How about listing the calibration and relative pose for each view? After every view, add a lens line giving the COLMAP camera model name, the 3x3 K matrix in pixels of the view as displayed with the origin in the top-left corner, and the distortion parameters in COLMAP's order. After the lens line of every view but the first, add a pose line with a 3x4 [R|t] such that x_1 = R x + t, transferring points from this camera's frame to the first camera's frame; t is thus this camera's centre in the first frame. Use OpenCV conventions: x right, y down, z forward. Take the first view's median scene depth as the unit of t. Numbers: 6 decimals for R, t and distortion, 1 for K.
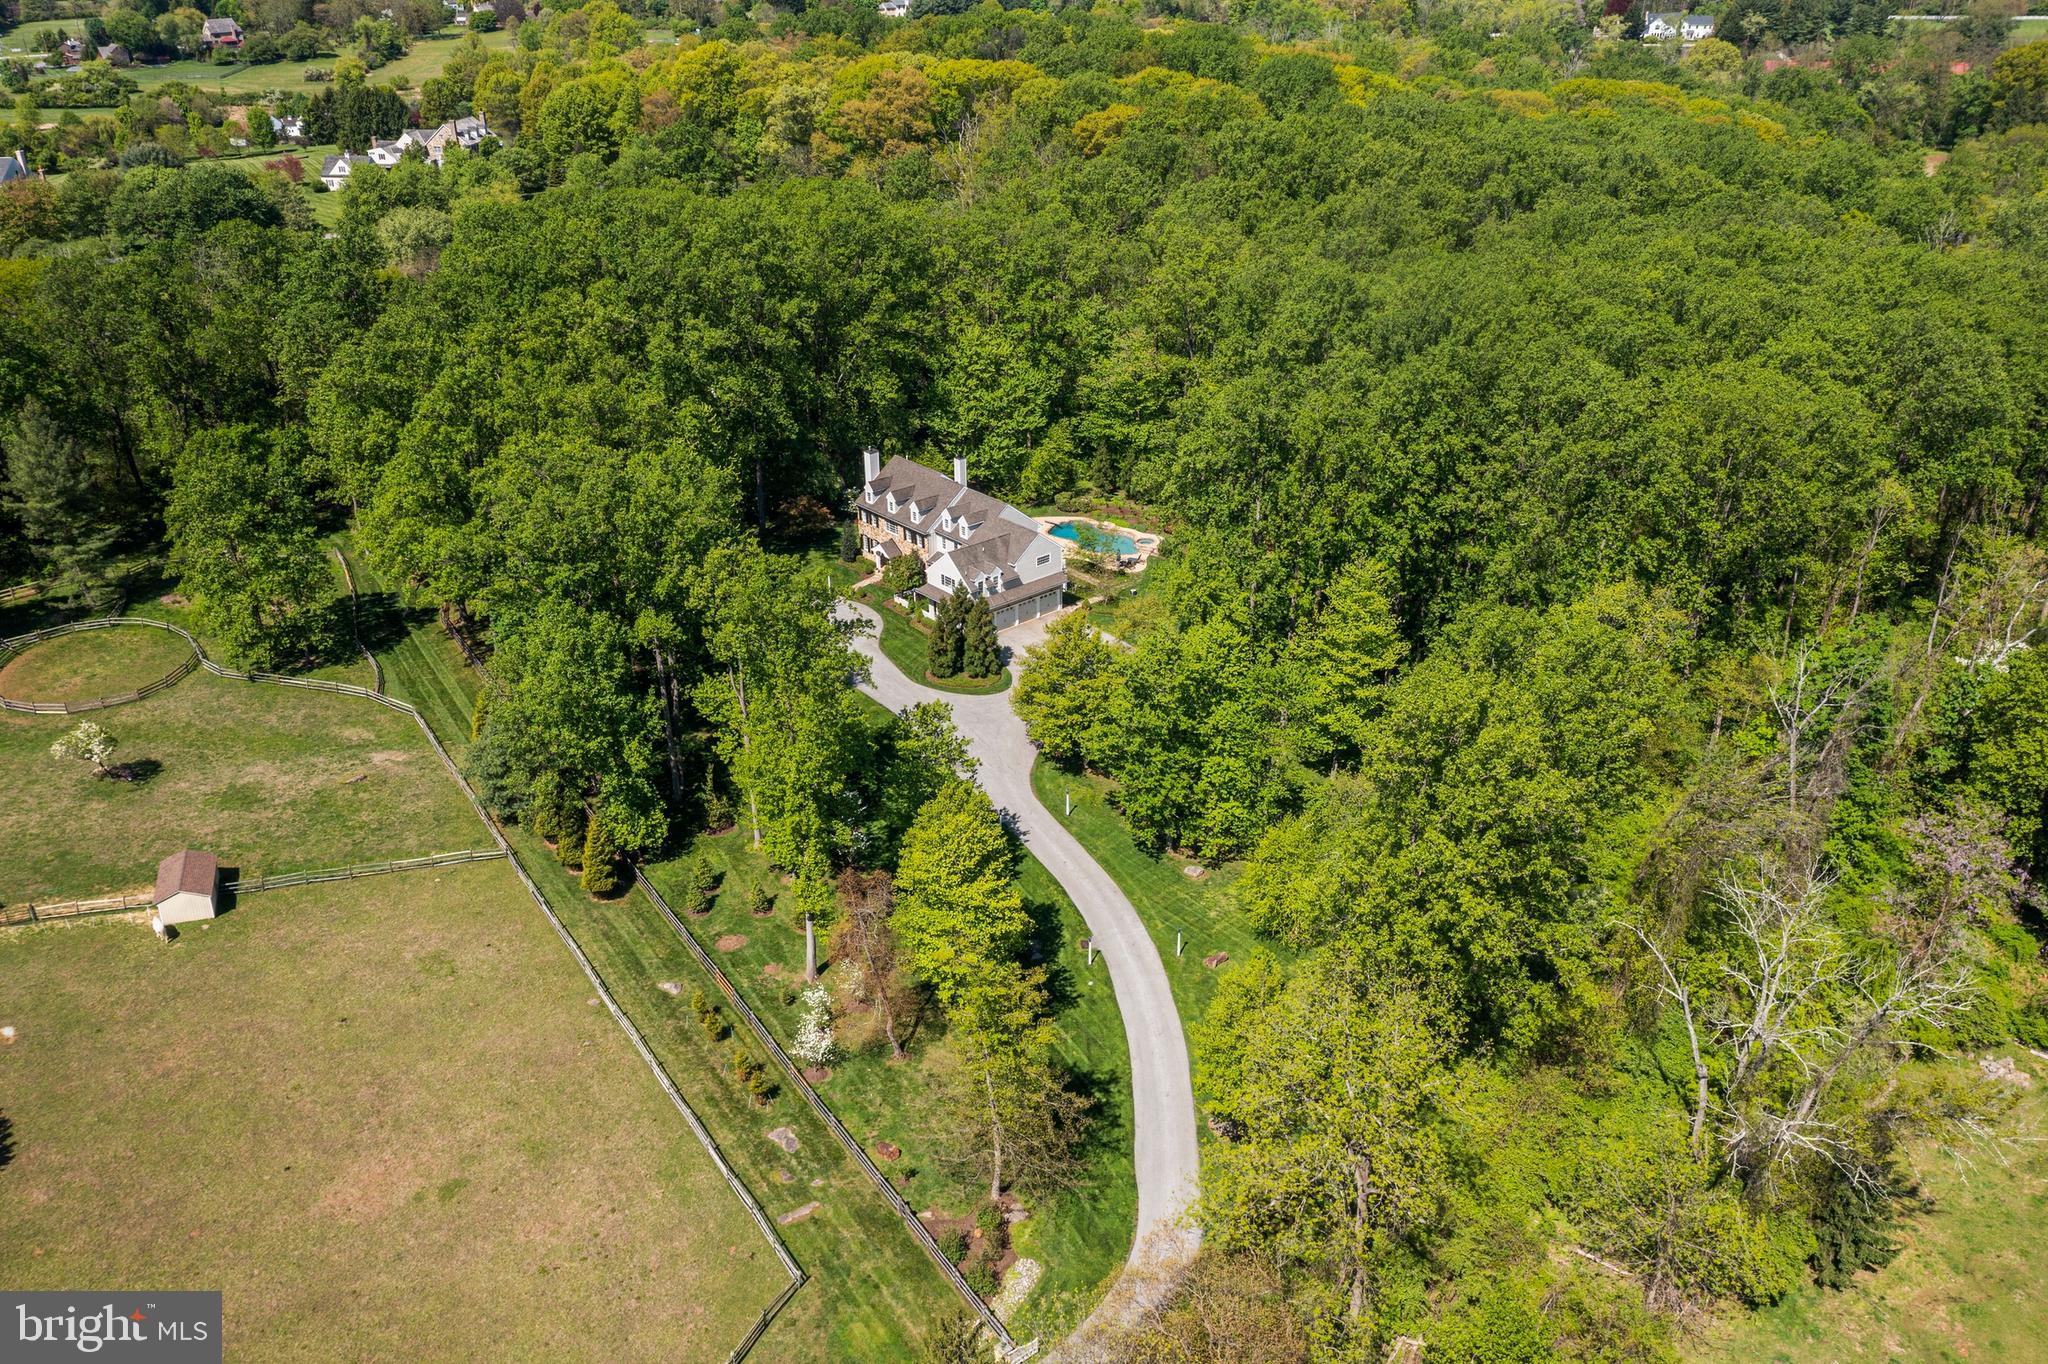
lens RADIAL K [[1623.4, 0, 1020.1], [0, 1623.4, 679.8], [0, 0, 1]] dist [-0.007359, 0.002838]
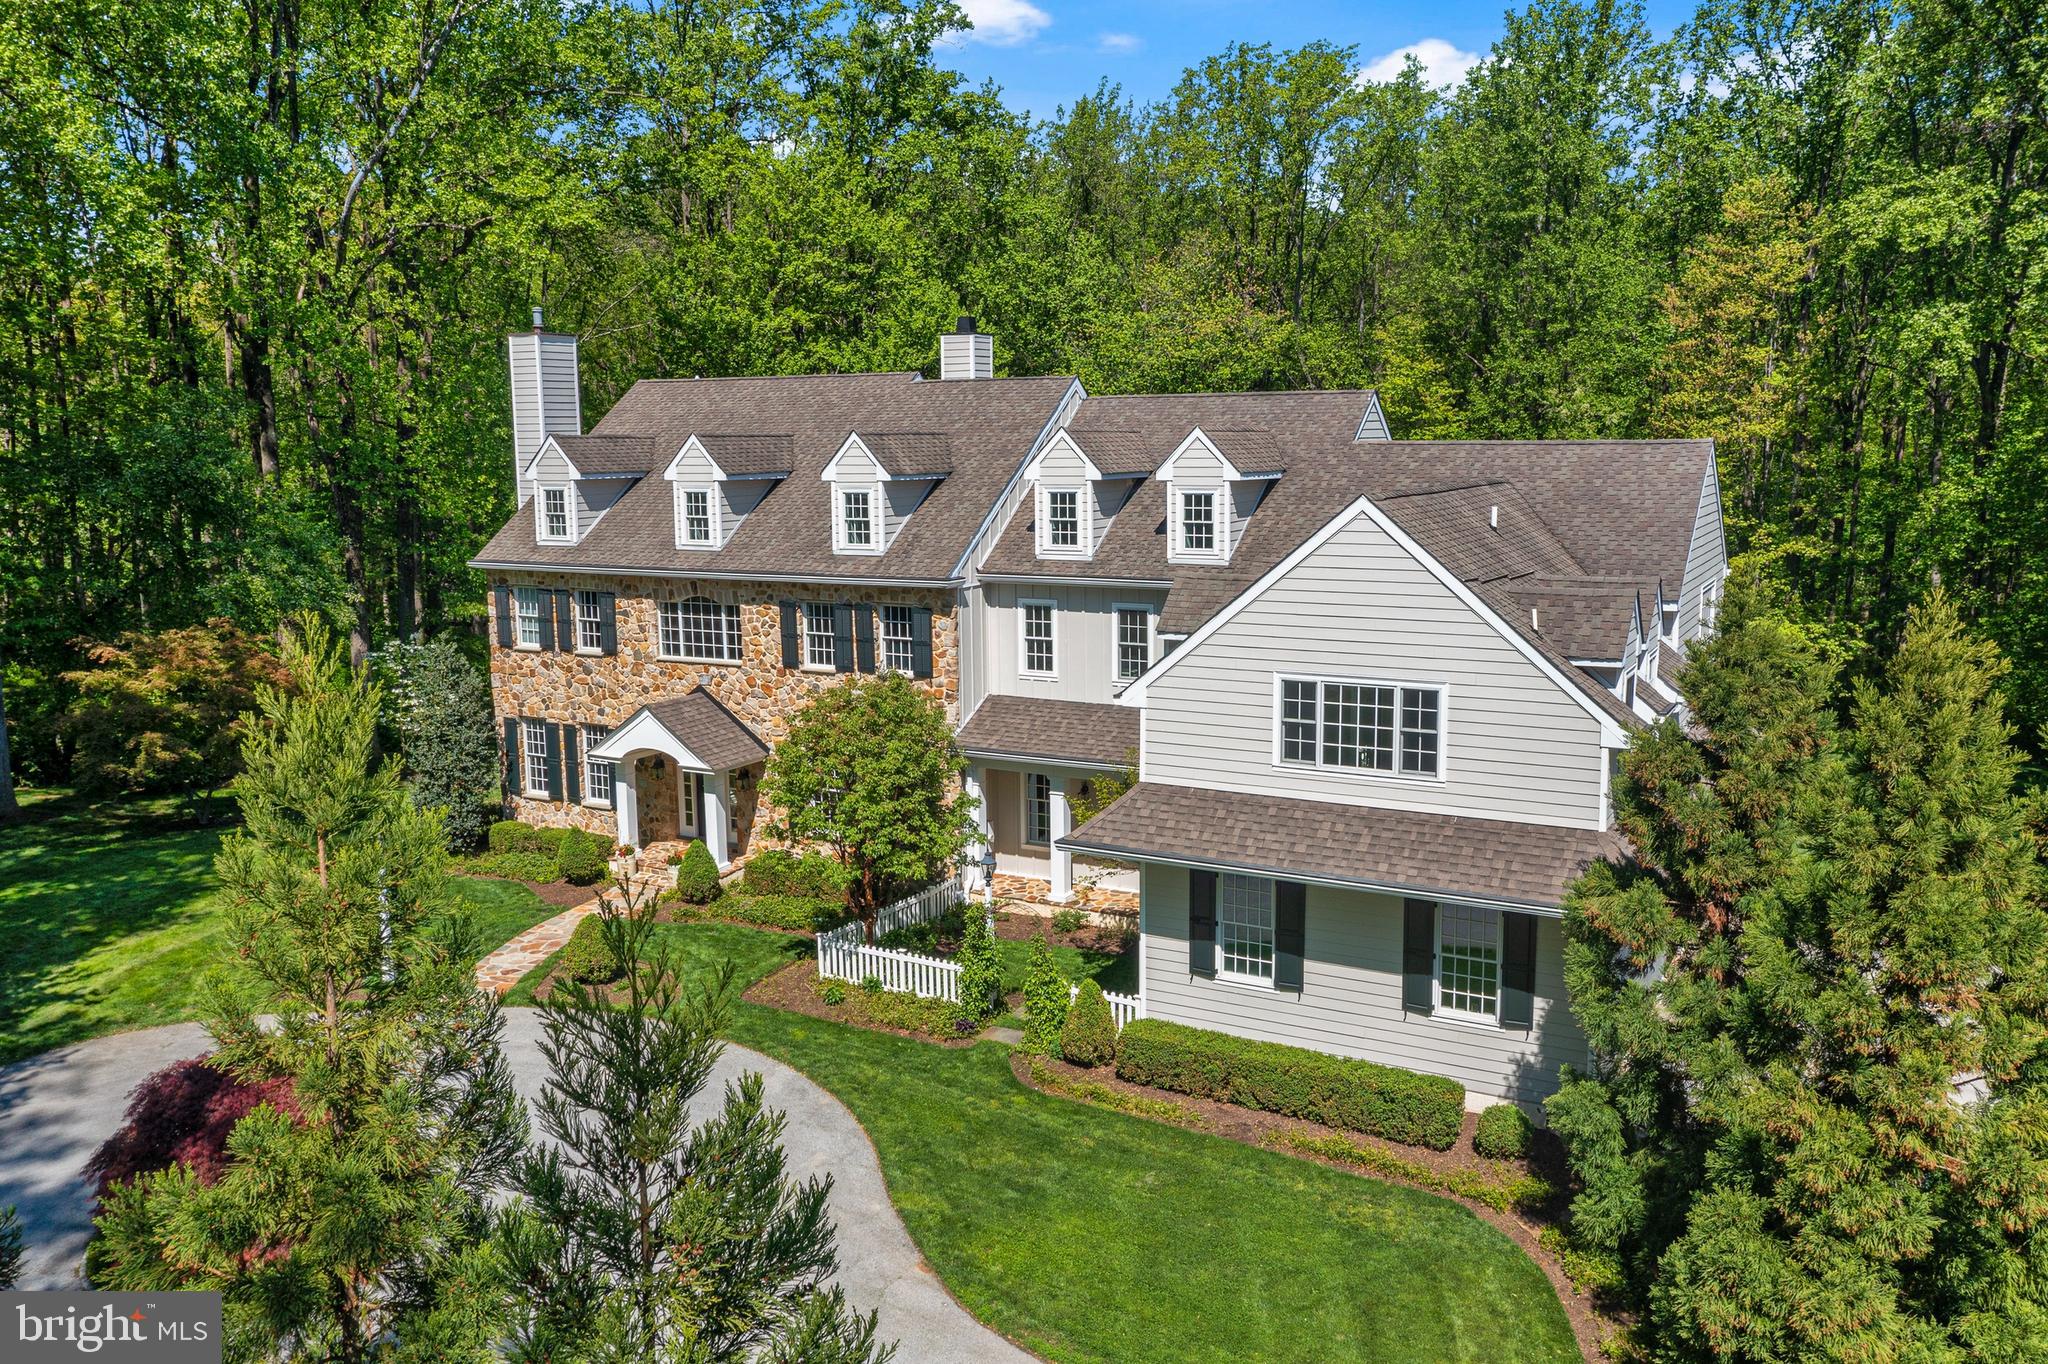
lens RADIAL K [[1616.9, 0, 1027.3], [0, 1616.9, 681.6], [0, 0, 1]] dist [-0.004887, -0.004136]
pose [[0.937324, -0.052008, 0.344556, -0.104779], [0.154420, 0.948401, -0.276929, -0.025866], [-0.312375, 0.312779, 0.896990, 0.776143]]
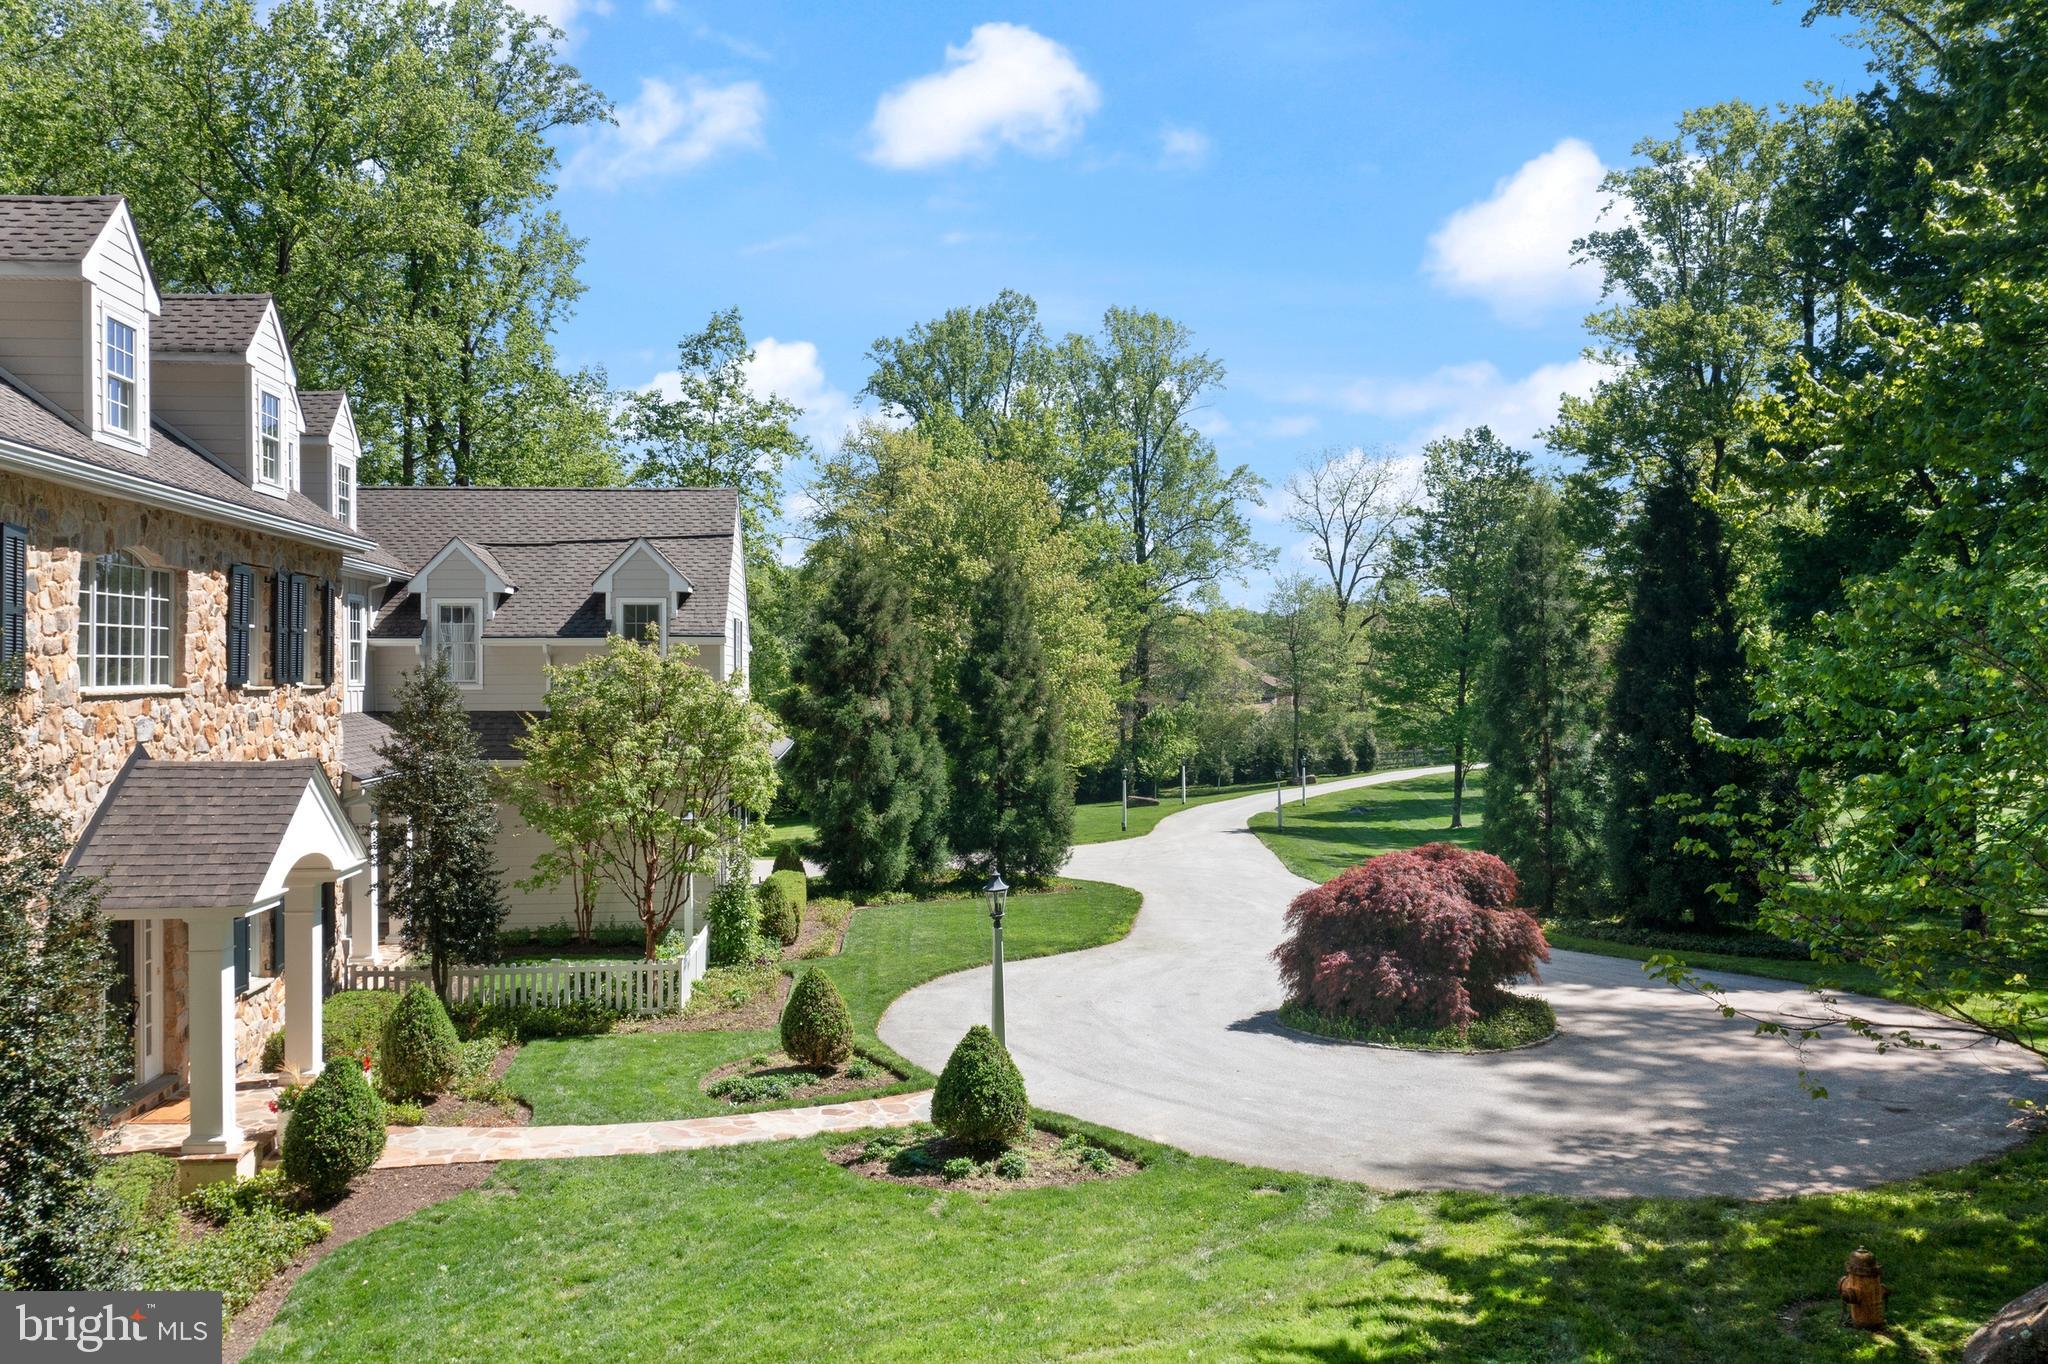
lens RADIAL K [[1612.1, 0, 993.6], [0, 1612.1, 685.7], [0, 0, 1]] dist [0.026760, 0.000978]
pose [[-0.823507, 0.008998, 0.567234, -0.162290], [0.259072, 0.895488, 0.361915, -0.105915], [-0.504695, 0.444994, -0.739772, 0.997011]]
